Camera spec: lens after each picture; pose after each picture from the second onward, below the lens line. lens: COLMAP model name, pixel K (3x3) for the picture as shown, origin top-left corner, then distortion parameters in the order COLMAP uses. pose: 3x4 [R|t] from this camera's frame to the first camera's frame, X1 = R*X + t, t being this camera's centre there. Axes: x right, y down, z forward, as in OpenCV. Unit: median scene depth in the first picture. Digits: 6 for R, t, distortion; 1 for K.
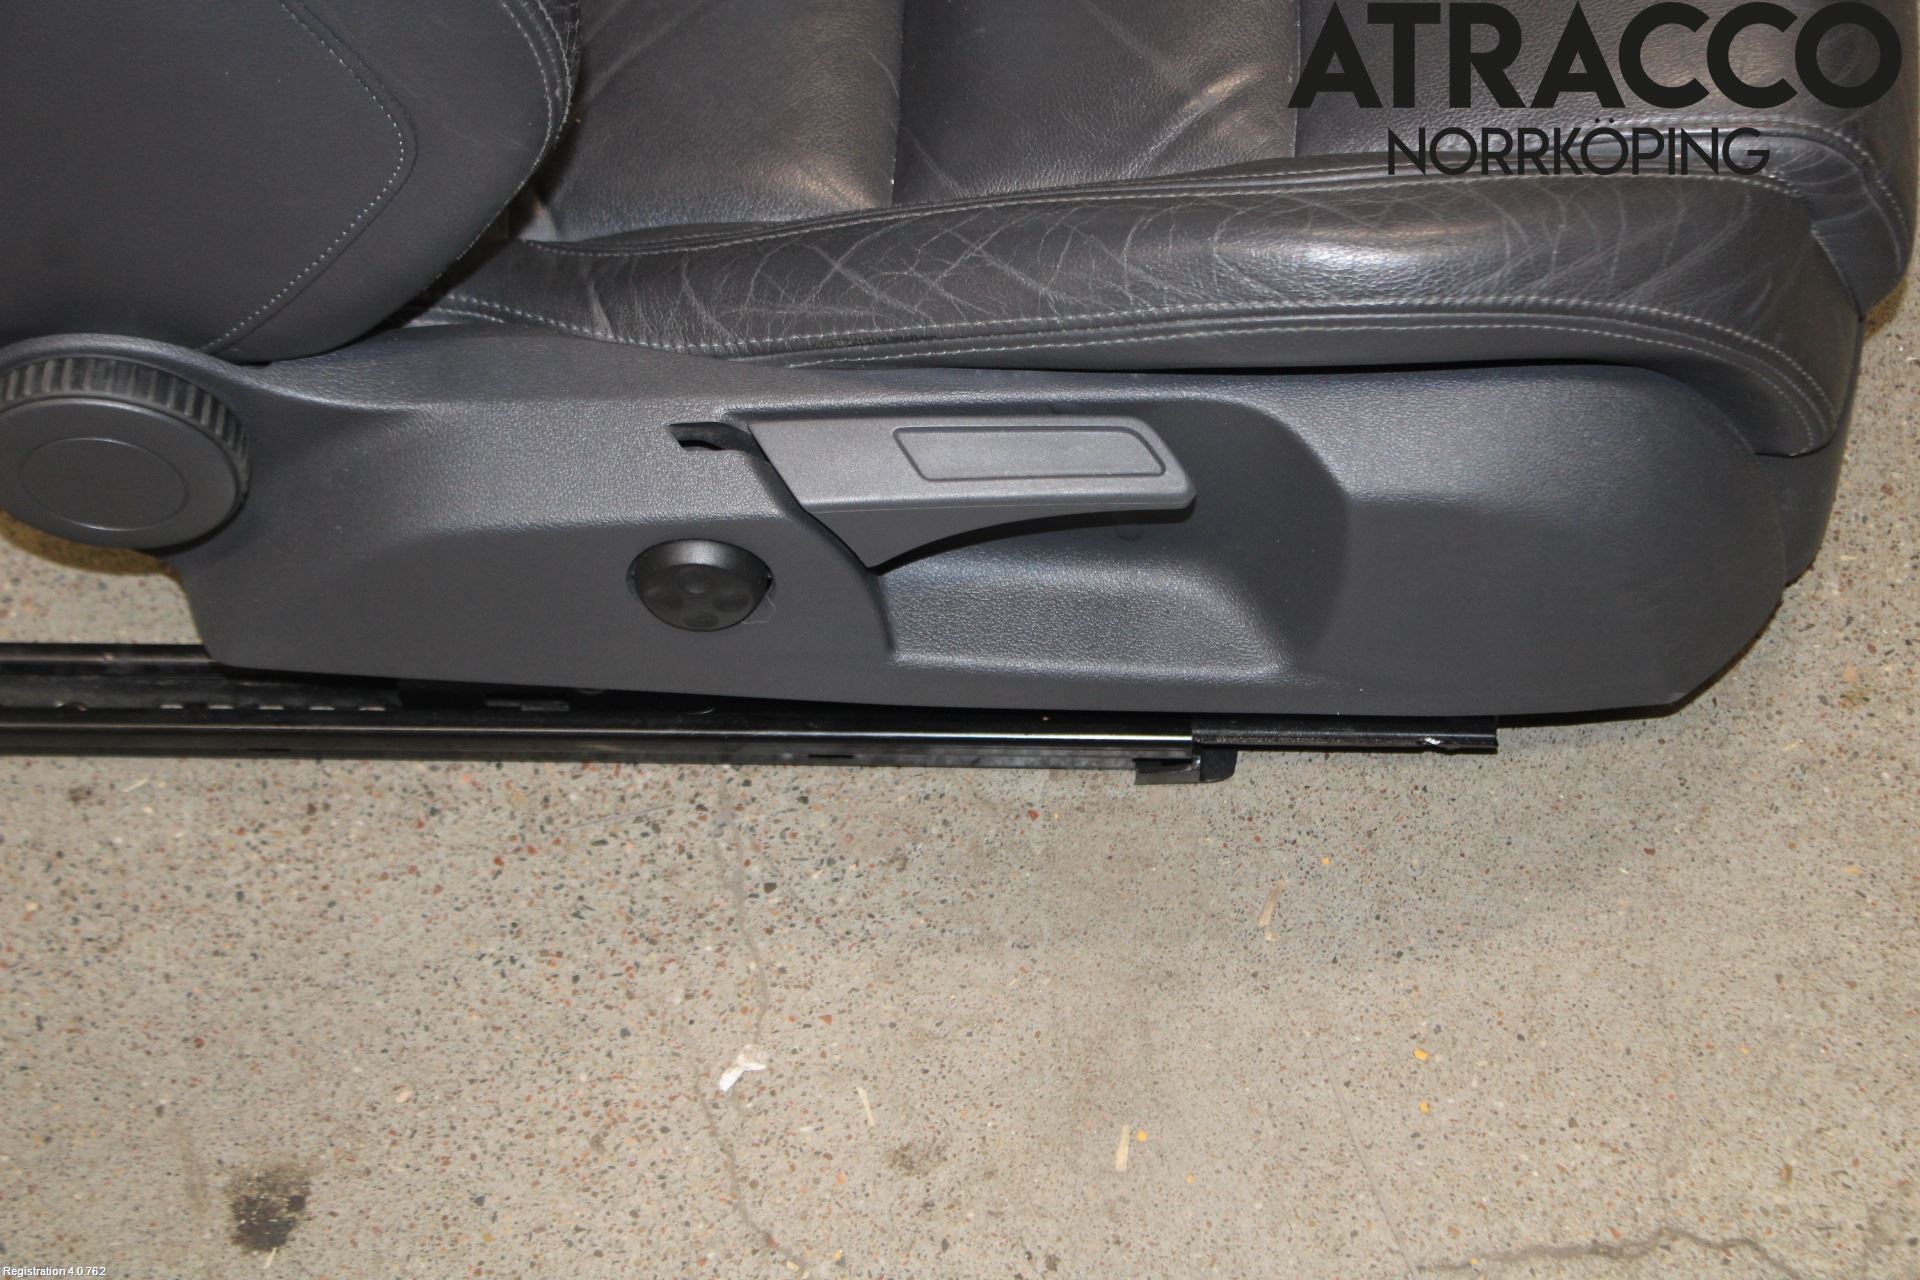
lens RADIAL K [[3942.2, 0, 959.0], [0, 3942.2, 640.1], [0, 0, 1]] dist [0.019844, 0.000000]
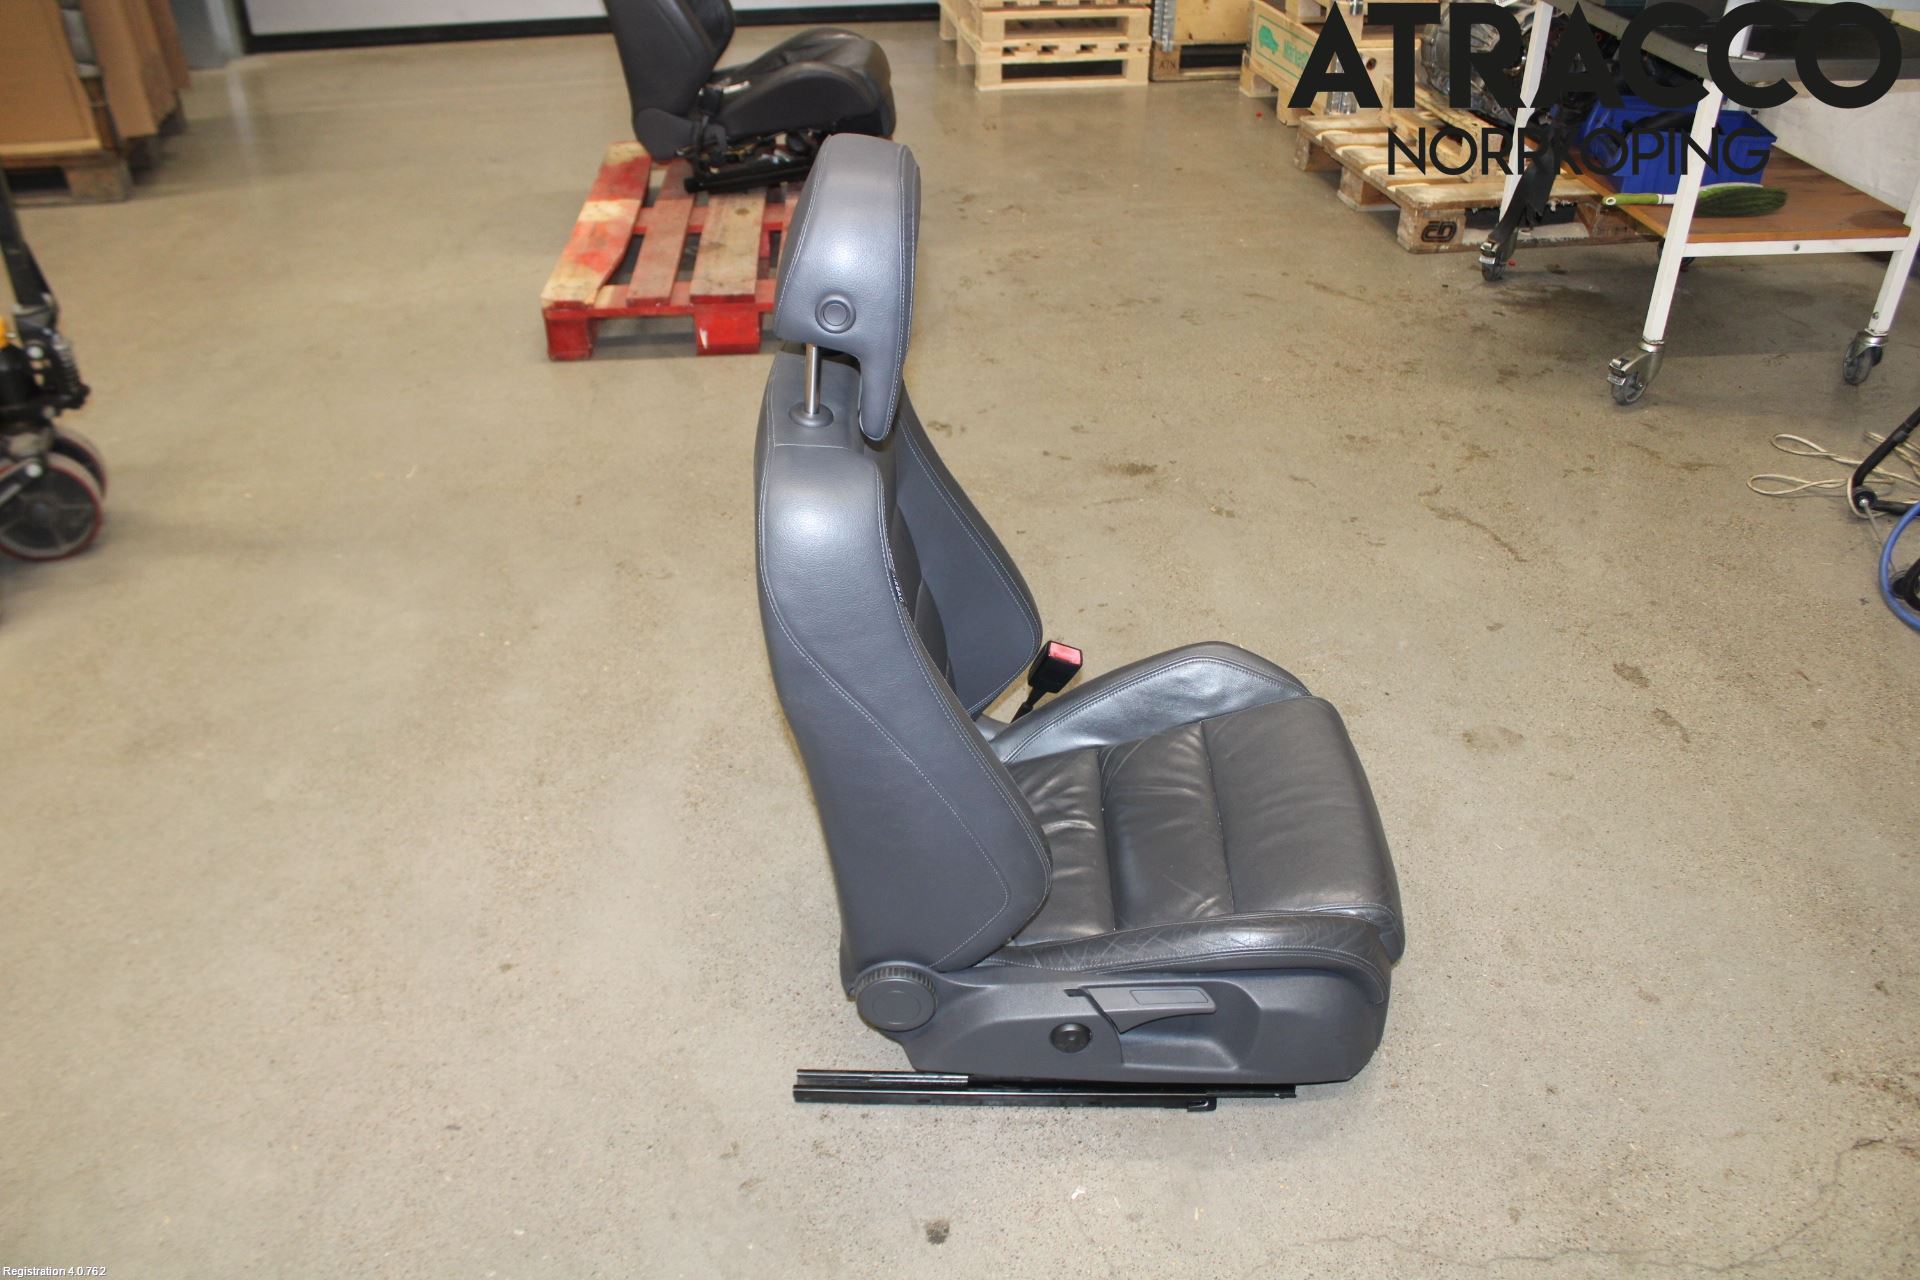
lens RADIAL K [[1662.9, 0, 956.5], [0, 1662.9, 636.3], [0, 0, 1]] dist [-0.124089, 0.012644]
pose [[0.998453, 0.022755, 0.050728, -0.237619], [-0.000676, 0.917306, -0.398182, 0.228844], [-0.055593, 0.397531, 0.915903, -0.428231]]
